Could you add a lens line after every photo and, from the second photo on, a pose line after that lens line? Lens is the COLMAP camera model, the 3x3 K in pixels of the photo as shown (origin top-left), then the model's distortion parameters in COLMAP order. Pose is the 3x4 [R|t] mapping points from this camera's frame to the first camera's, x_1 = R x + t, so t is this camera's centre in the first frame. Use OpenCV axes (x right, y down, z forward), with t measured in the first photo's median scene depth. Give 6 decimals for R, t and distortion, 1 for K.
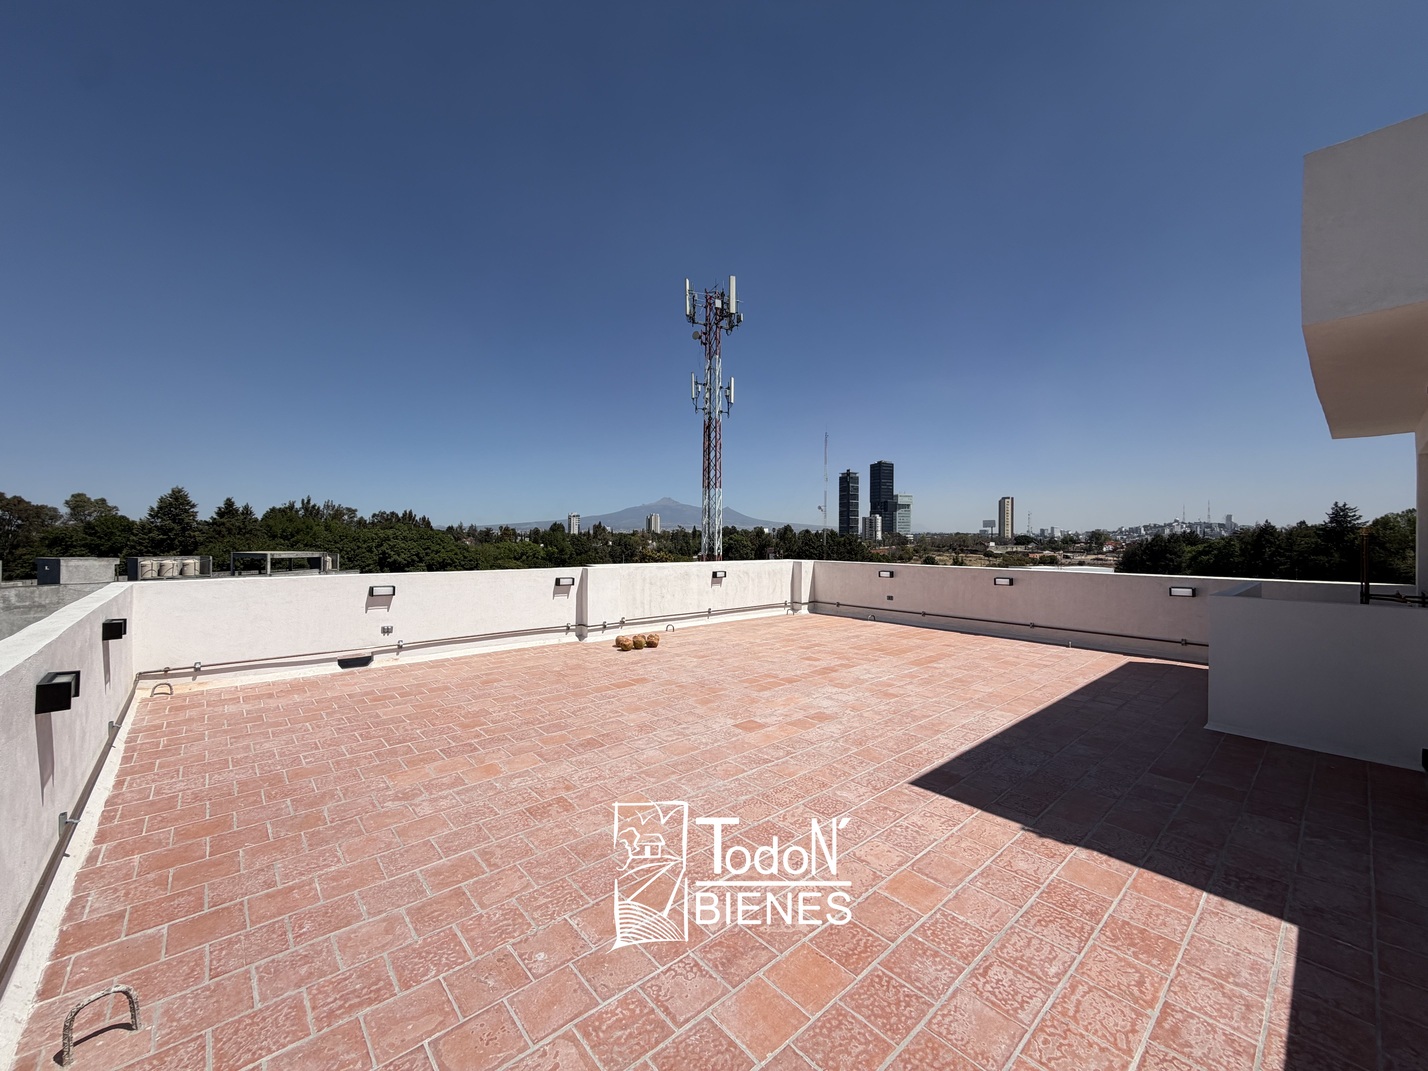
lens RADIAL K [[565.7, 0, 718.2], [0, 565.7, 541.0], [0, 0, 1]] dist [0.000091, -0.000581]
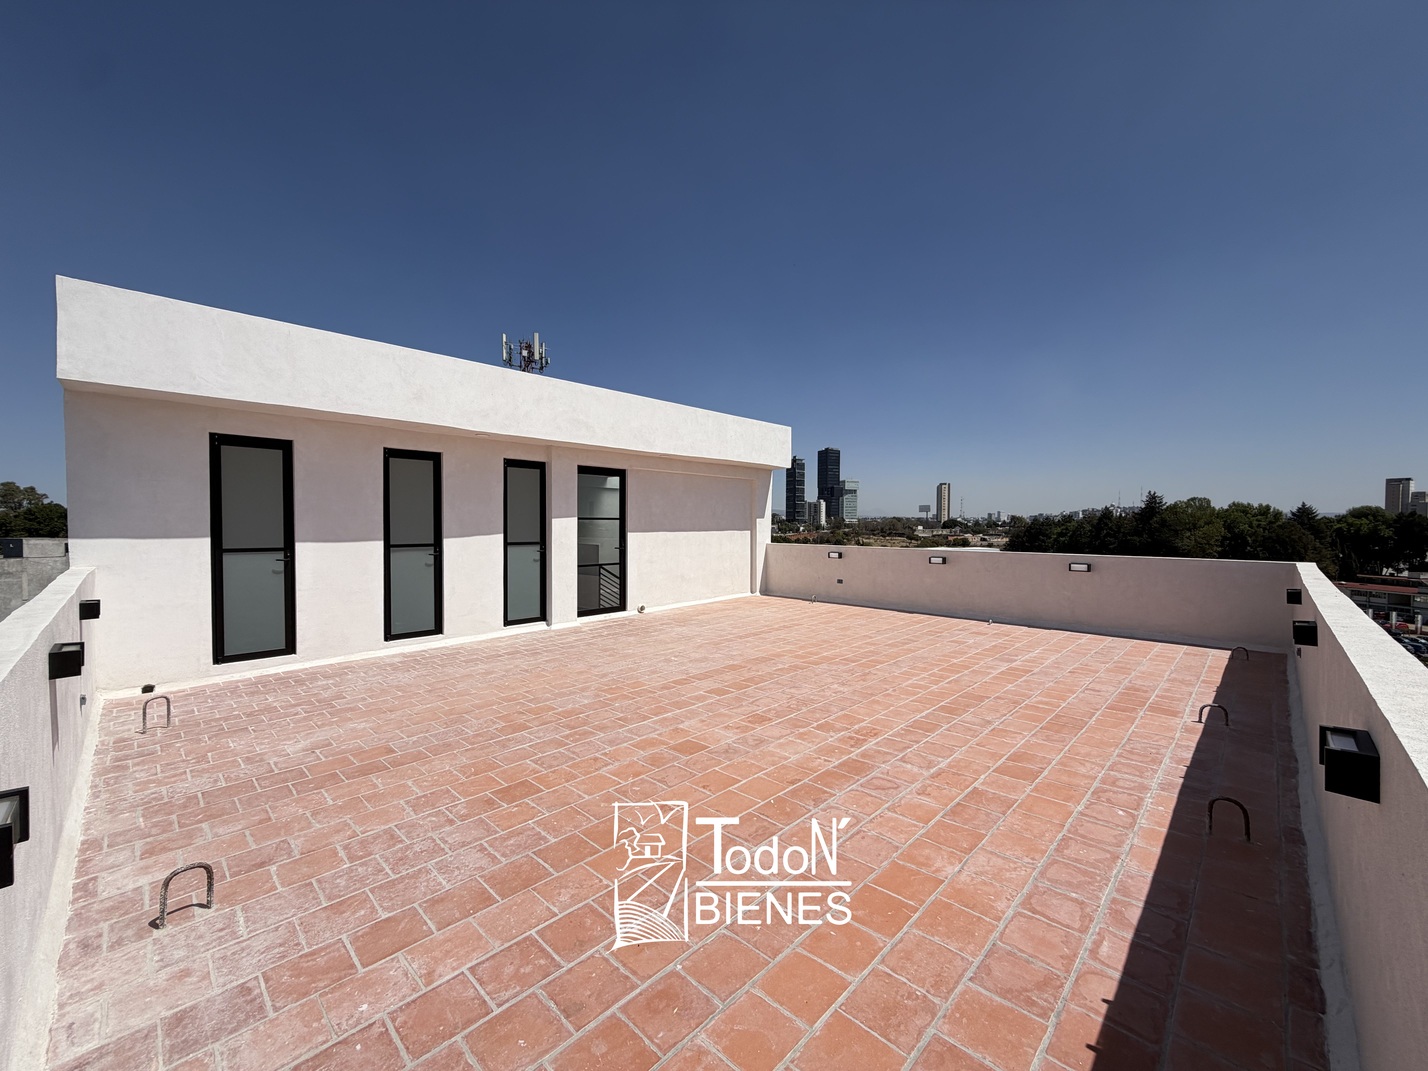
lens RADIAL K [[565.7, 0, 712.7], [0, 565.7, 530.7], [0, 0, 1]] dist [0.000091, -0.000581]
pose [[0.998214, -0.003812, 0.059621, 0.172971], [0.003312, 0.999959, 0.008479, 0.002830], [-0.059651, -0.008266, 0.998185, -0.192510]]
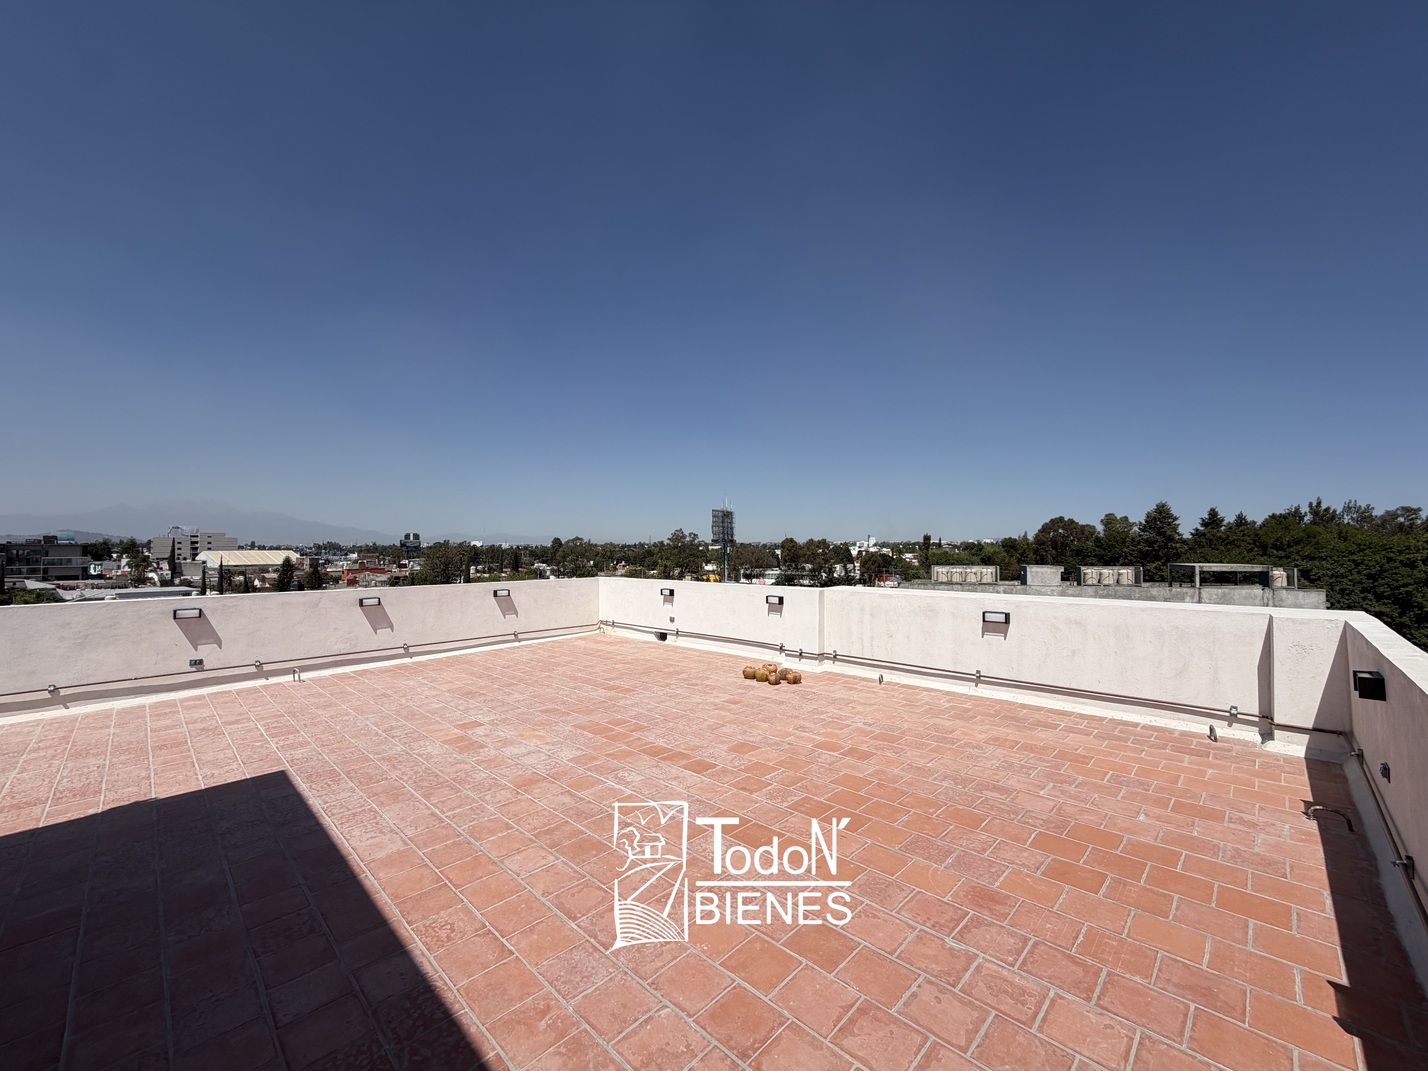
lens RADIAL K [[565.7, 0, 707.3], [0, 565.7, 536.9], [0, 0, 1]] dist [0.000091, -0.000581]
pose [[0.065839, -0.027510, -0.997451, 0.058358], [0.001627, 0.999622, -0.027462, -0.000979], [0.997829, 0.000185, 0.065859, 0.066234]]
